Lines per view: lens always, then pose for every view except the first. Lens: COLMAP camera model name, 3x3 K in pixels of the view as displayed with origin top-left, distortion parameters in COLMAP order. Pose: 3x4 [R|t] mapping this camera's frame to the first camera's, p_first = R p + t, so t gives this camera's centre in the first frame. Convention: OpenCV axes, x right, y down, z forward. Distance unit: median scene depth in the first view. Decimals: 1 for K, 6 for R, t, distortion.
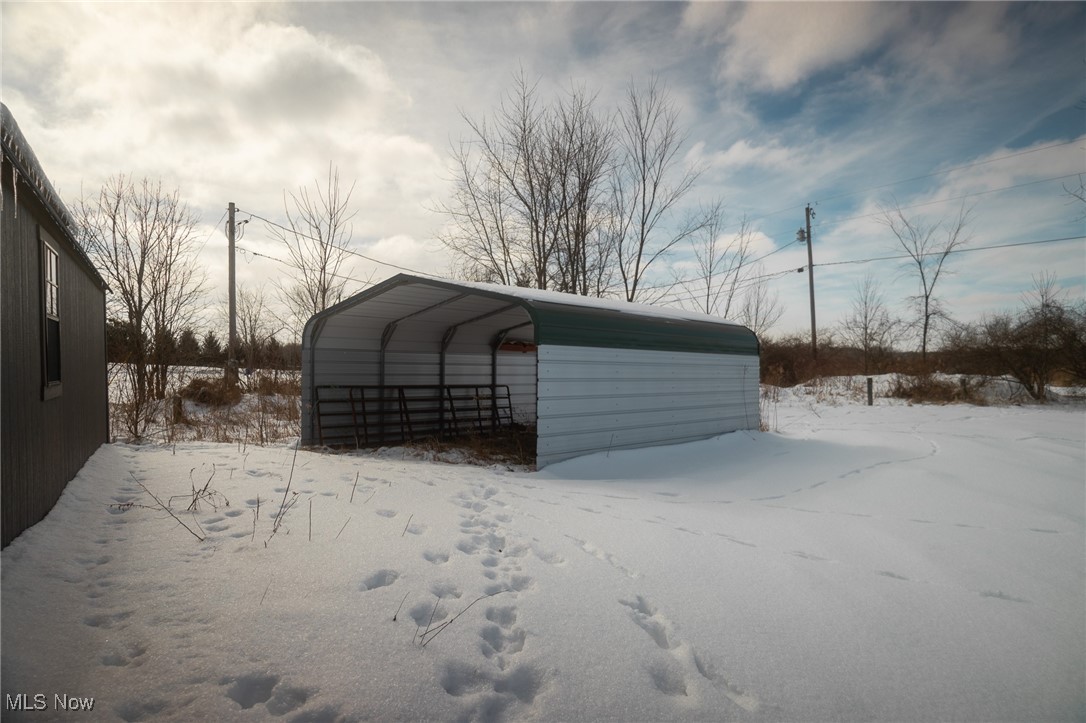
lens RADIAL K [[753.1, 0, 541.3], [0, 753.1, 361.4], [0, 0, 1]] dist [-0.006000, 0.000076]
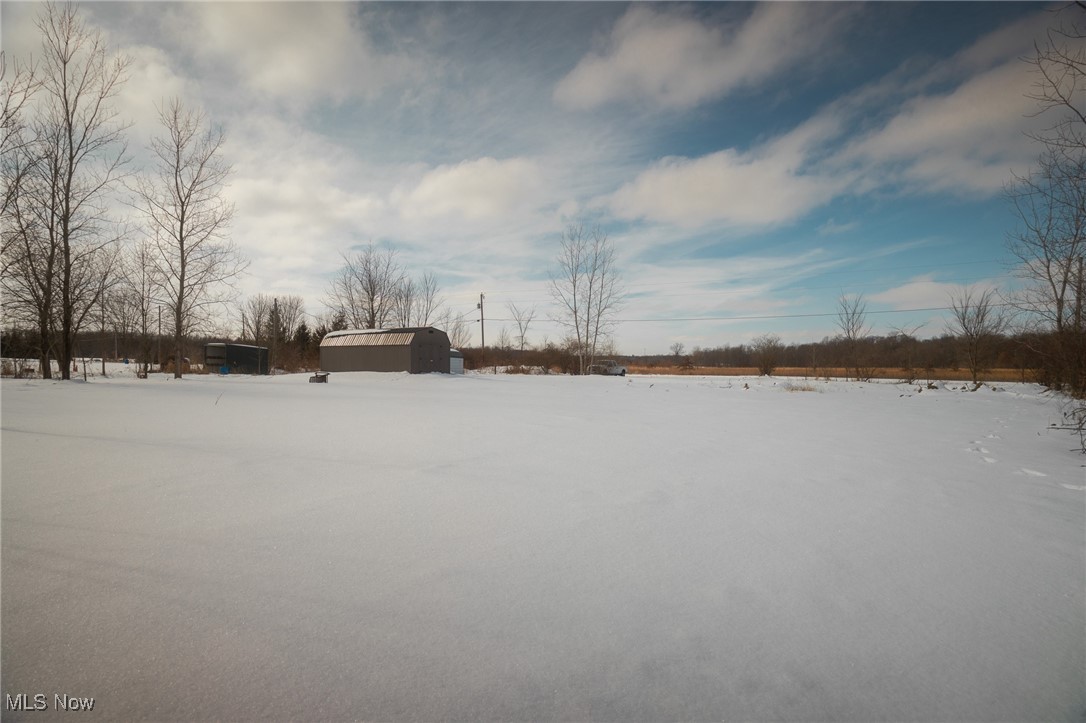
lens RADIAL K [[753.1, 0, 542.4], [0, 753.1, 361.5], [0, 0, 1]] dist [-0.006000, 0.000076]
pose [[0.917892, 0.011578, 0.396661, -0.508318], [-0.015288, 0.999864, 0.006192, -0.016019], [-0.396535, -0.011748, 0.917944, -1.565728]]
